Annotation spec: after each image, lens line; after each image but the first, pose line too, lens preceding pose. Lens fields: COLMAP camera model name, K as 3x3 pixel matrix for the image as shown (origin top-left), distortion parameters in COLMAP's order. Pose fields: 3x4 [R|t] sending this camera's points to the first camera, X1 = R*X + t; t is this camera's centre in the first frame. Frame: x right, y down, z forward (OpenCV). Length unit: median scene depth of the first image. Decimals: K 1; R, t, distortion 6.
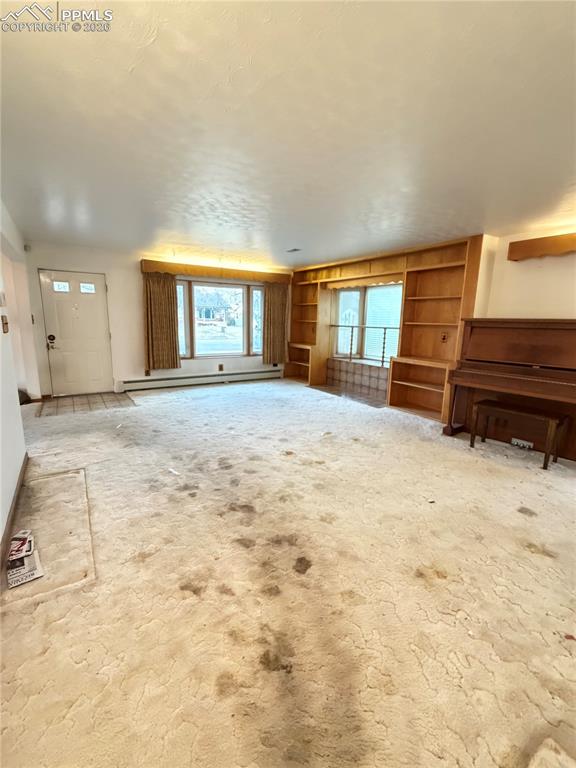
lens RADIAL K [[334.7, 0, 287.2], [0, 334.7, 382.5], [0, 0, 1]] dist [-0.000045, -0.000053]
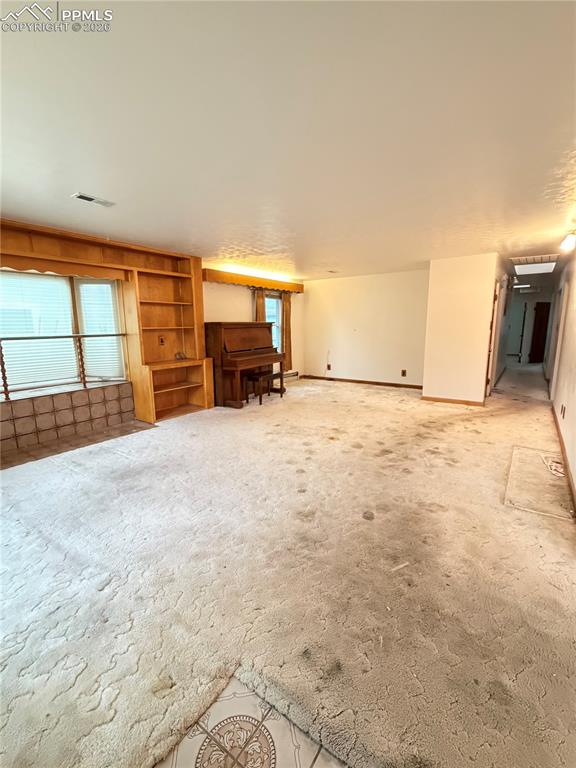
lens RADIAL K [[334.7, 0, 288.5], [0, 334.7, 383.3], [0, 0, 1]] dist [-0.000045, -0.000053]
pose [[-0.360765, -0.178877, 0.915342, -1.037976], [0.175147, 0.950980, 0.254872, -0.317689], [-0.916063, 0.252268, -0.311751, 1.543781]]
